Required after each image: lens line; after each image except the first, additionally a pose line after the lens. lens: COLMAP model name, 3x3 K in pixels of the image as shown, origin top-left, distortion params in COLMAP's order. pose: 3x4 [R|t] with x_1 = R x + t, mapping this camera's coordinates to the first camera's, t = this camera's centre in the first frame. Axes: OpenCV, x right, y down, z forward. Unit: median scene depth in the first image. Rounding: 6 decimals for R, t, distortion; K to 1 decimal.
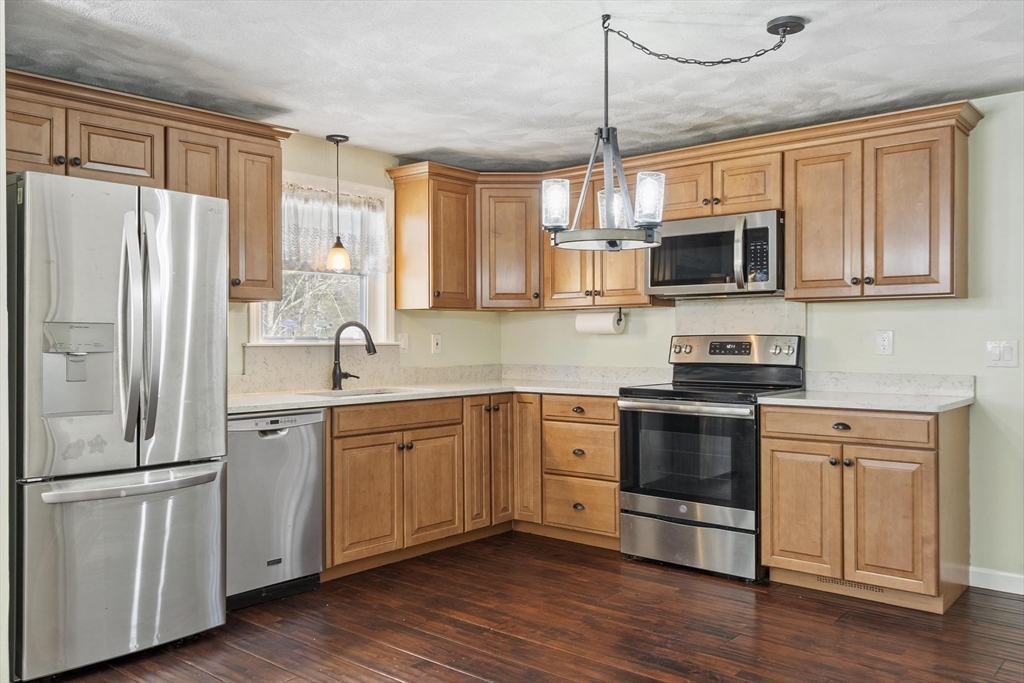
lens RADIAL K [[829.3, 0, 468.1], [0, 829.3, 341.2], [0, 0, 1]] dist [0.027111, -0.016791]
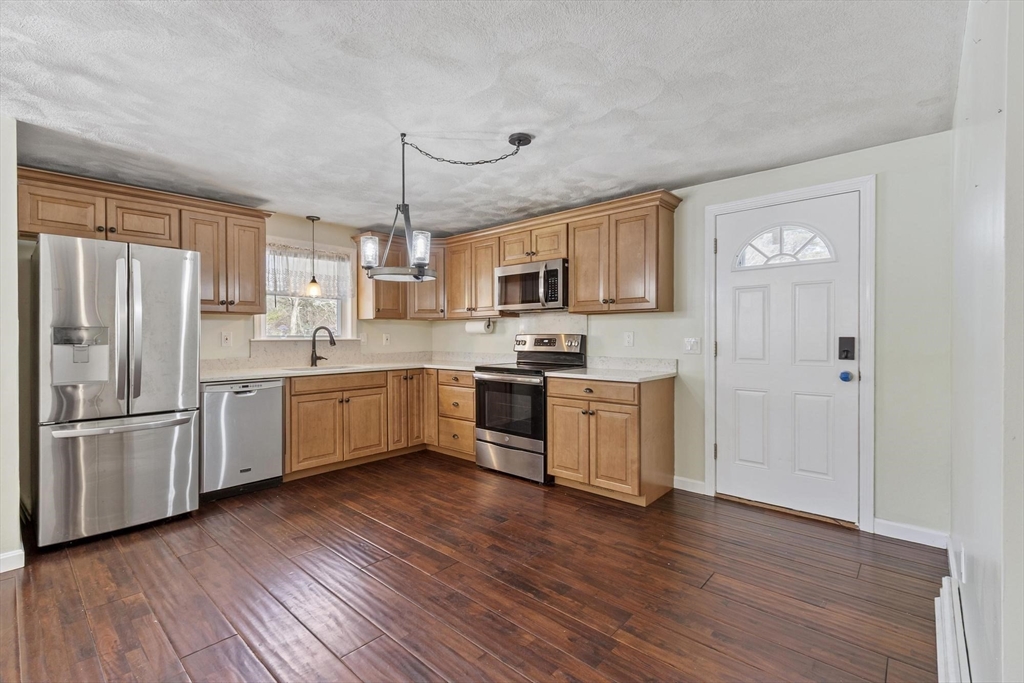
lens RADIAL K [[449.5, 0, 476.1], [0, 449.5, 339.9], [0, 0, 1]] dist [0.004339, 0.000638]
pose [[0.999448, 0.000530, -0.033208, 0.241237], [-0.000360, 0.999987, 0.005146, -0.000854], [0.033210, -0.005131, 0.999435, 0.106840]]
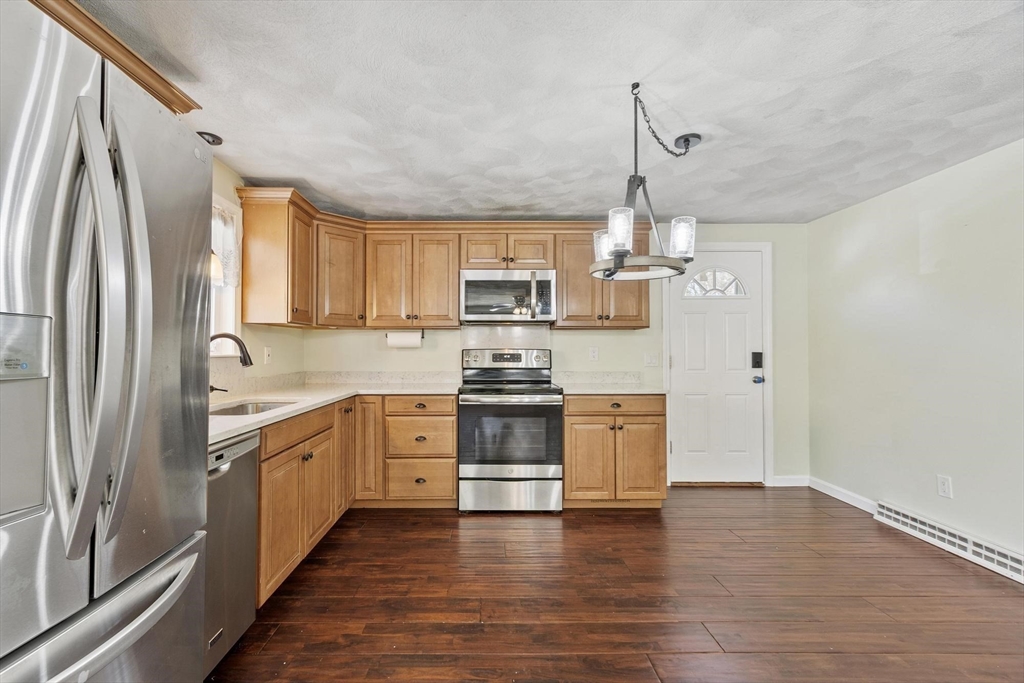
lens RADIAL K [[449.5, 0, 489.6], [0, 449.5, 344.6], [0, 0, 1]] dist [0.004339, 0.000638]
pose [[0.741464, 0.011466, 0.670894, -0.306846], [-0.000551, 0.999864, -0.016480, -0.002140], [-0.670992, 0.011850, 0.741370, 0.478389]]
